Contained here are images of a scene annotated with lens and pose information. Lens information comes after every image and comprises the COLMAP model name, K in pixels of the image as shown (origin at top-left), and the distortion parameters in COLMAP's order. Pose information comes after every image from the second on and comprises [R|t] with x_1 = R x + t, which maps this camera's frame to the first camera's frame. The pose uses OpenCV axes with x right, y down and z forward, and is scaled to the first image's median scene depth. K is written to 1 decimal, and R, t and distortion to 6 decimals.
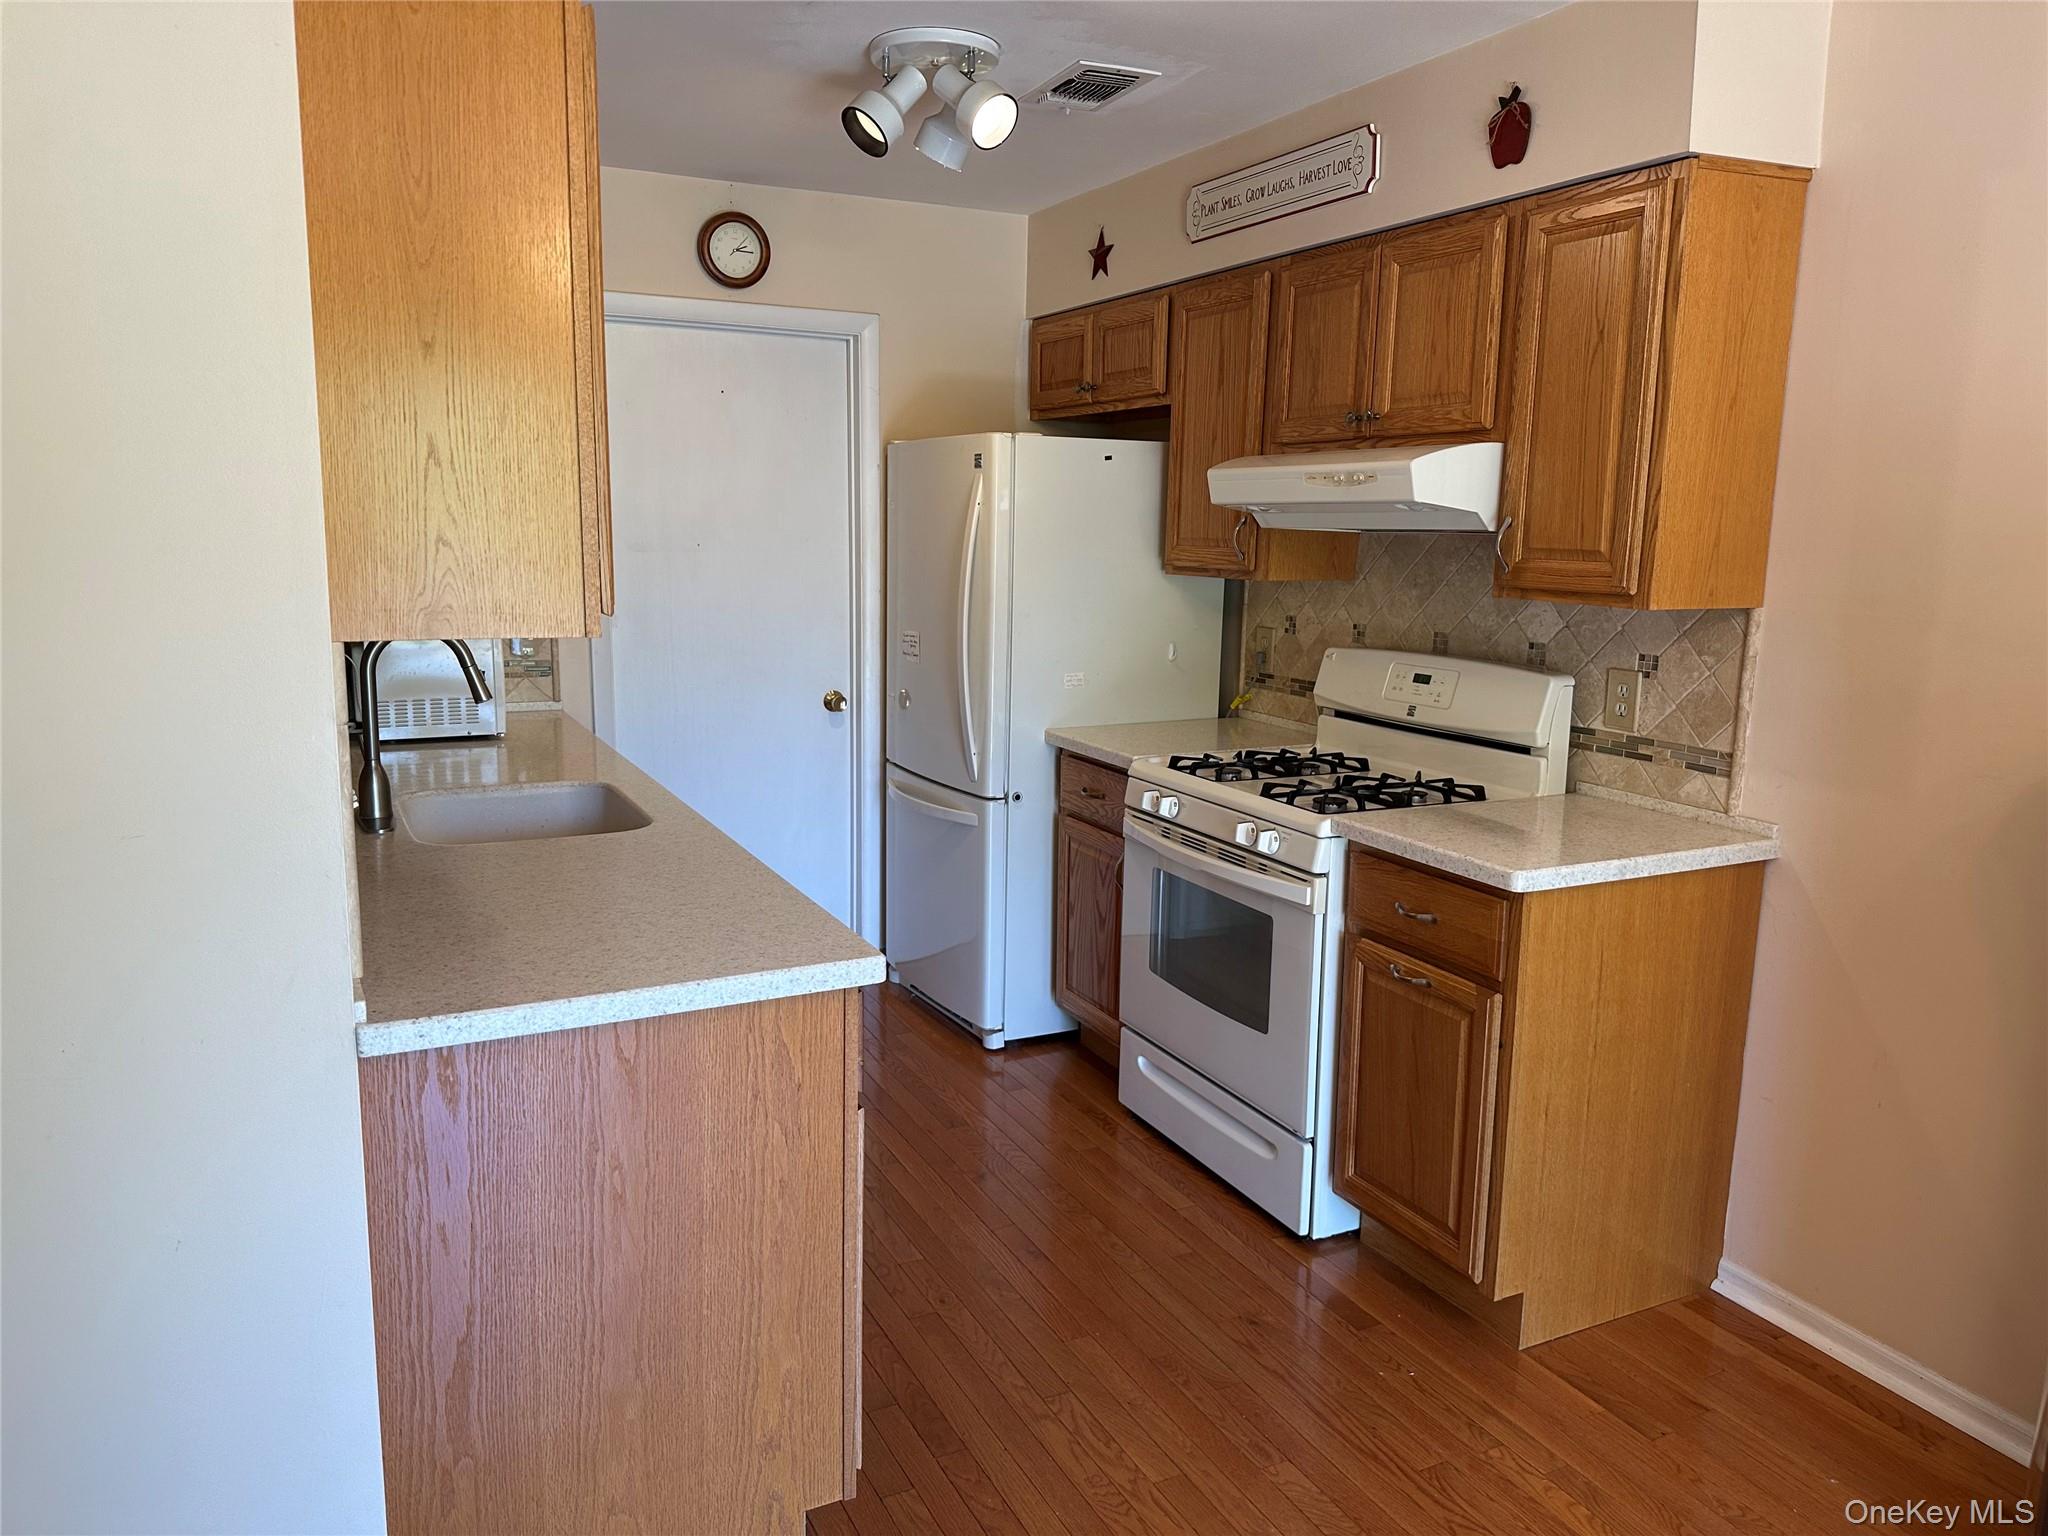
lens RADIAL K [[1424.3, 0, 1019.0], [0, 1424.3, 803.8], [0, 0, 1]] dist [0.086910, -0.147276]
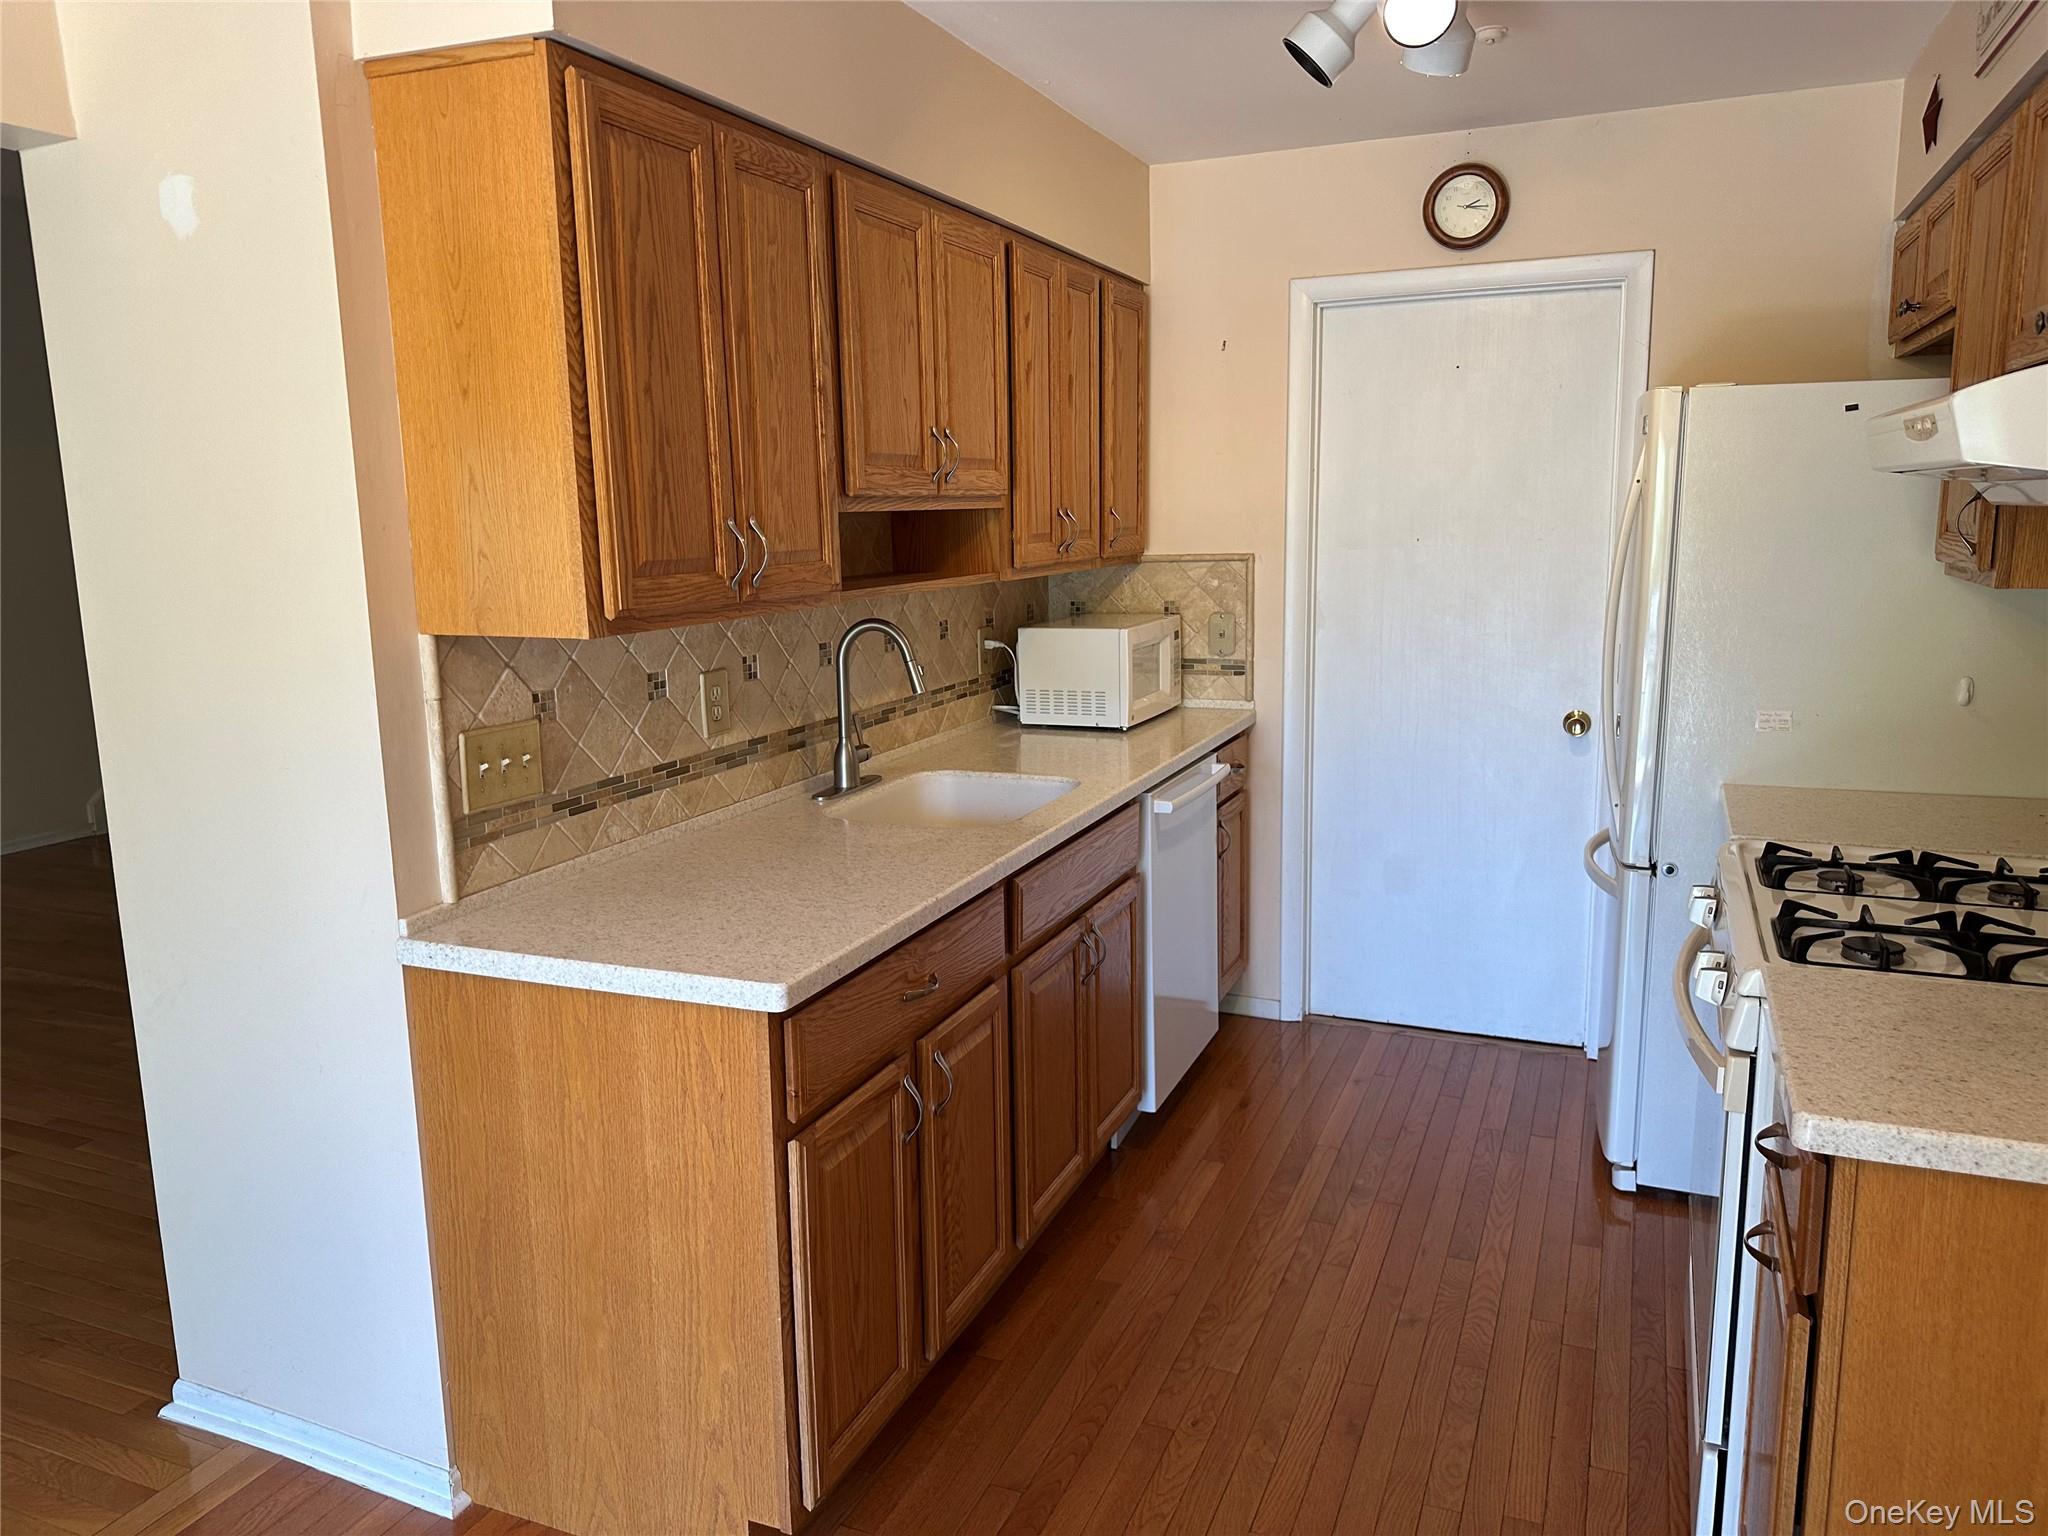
lens RADIAL K [[1448.6, 0, 1024.3], [0, 1448.6, 793.7], [0, 0, 1]] dist [0.040231, -0.063238]
pose [[0.647398, 0.120002, -0.752646, 0.709306], [-0.121367, 0.991158, 0.053635, -0.089540], [0.752427, 0.056623, 0.656237, 0.477273]]
